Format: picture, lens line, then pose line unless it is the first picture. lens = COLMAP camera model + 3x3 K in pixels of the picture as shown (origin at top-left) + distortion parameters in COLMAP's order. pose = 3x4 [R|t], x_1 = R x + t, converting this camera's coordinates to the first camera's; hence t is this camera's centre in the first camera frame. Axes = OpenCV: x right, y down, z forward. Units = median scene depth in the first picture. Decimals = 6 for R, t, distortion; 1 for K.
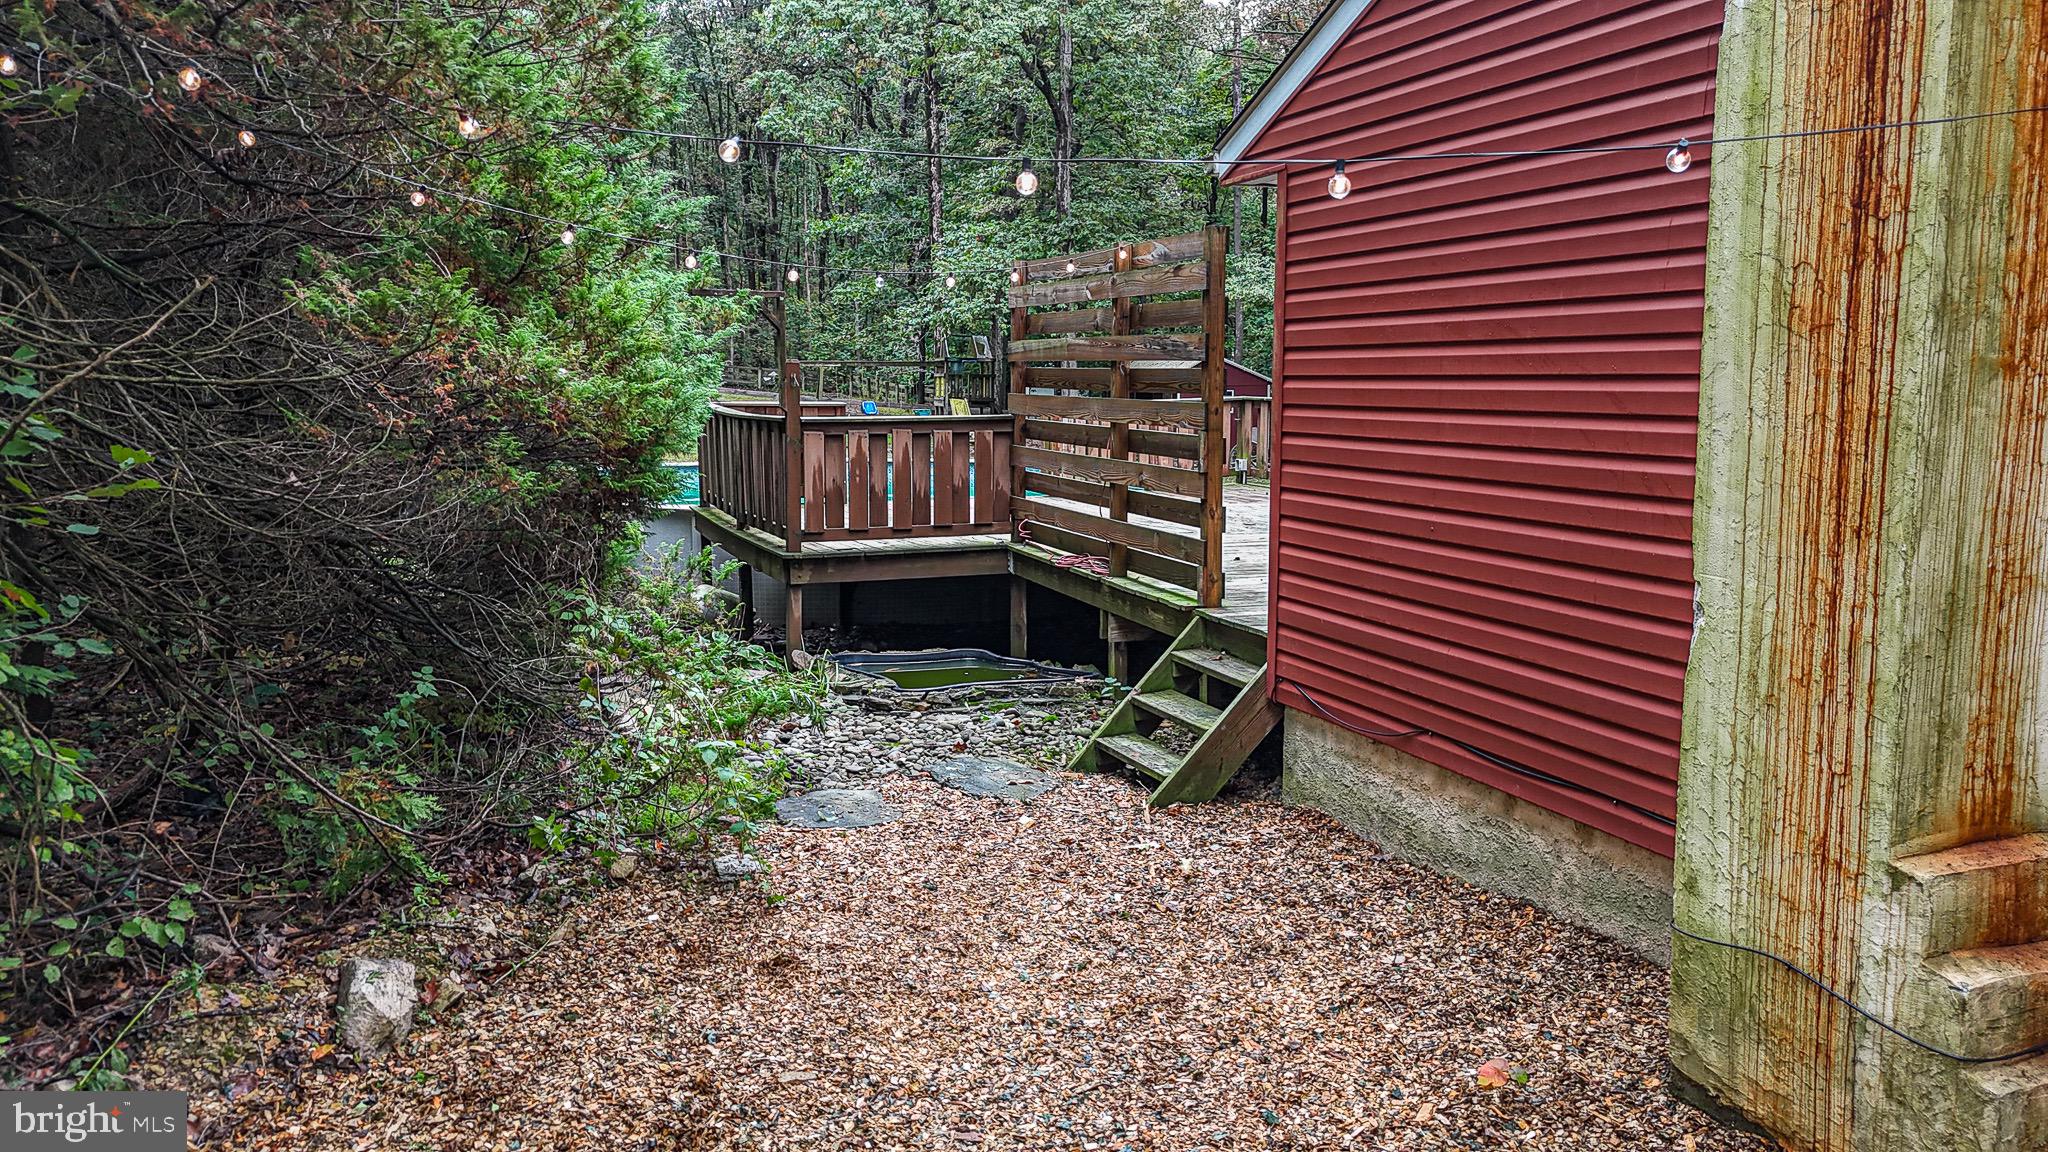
lens RADIAL K [[1508.6, 0, 1036.7], [0, 1508.6, 584.3], [0, 0, 1]] dist [0.071267, -0.055924]
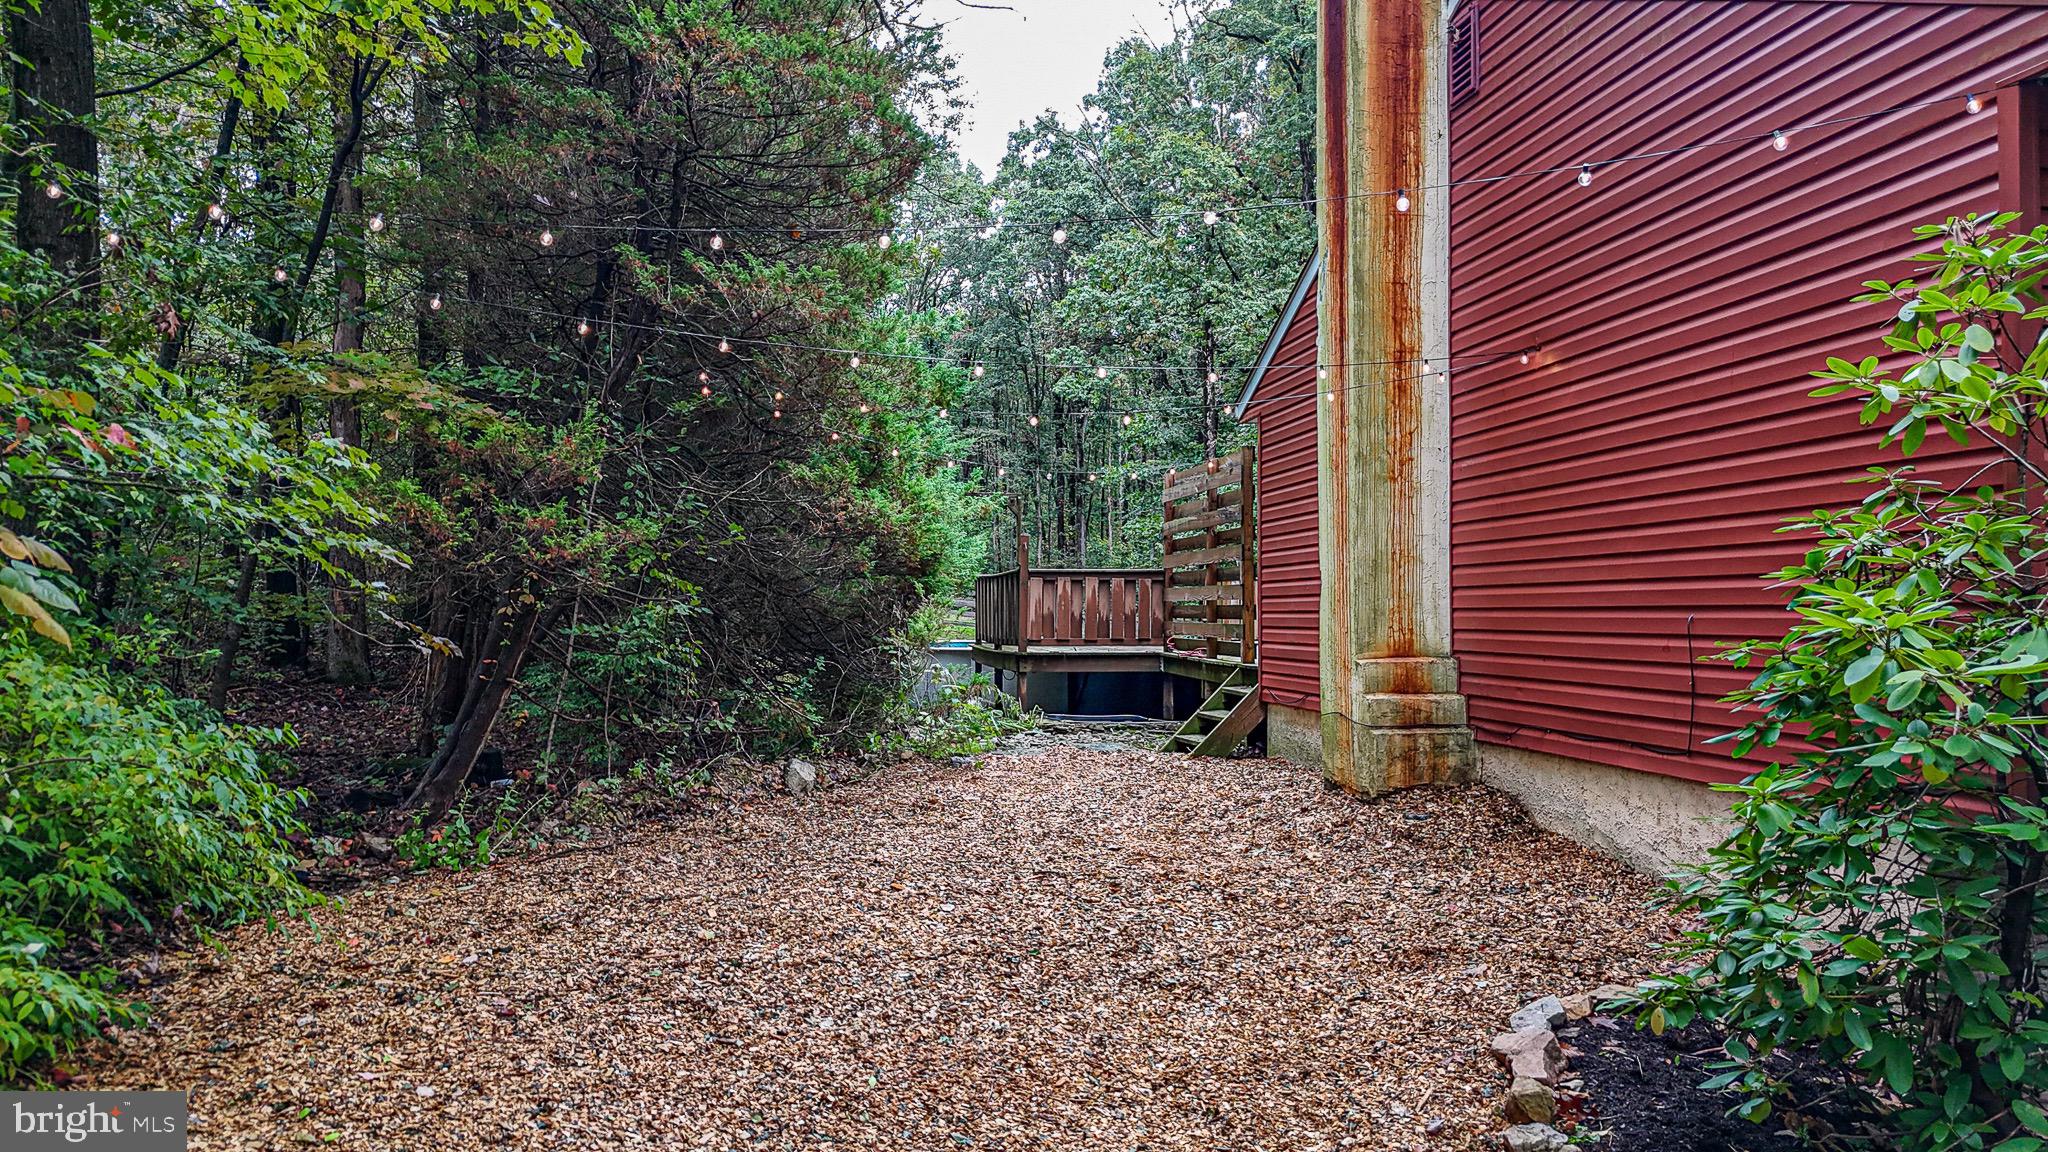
lens RADIAL K [[1508.6, 0, 1022.6], [0, 1508.6, 569.5], [0, 0, 1]] dist [0.071267, -0.055924]
pose [[0.977188, -0.002341, -0.212364, 0.231606], [-0.033789, 0.985489, -0.166341, 0.204263], [0.209672, 0.169722, 0.962929, -0.715177]]
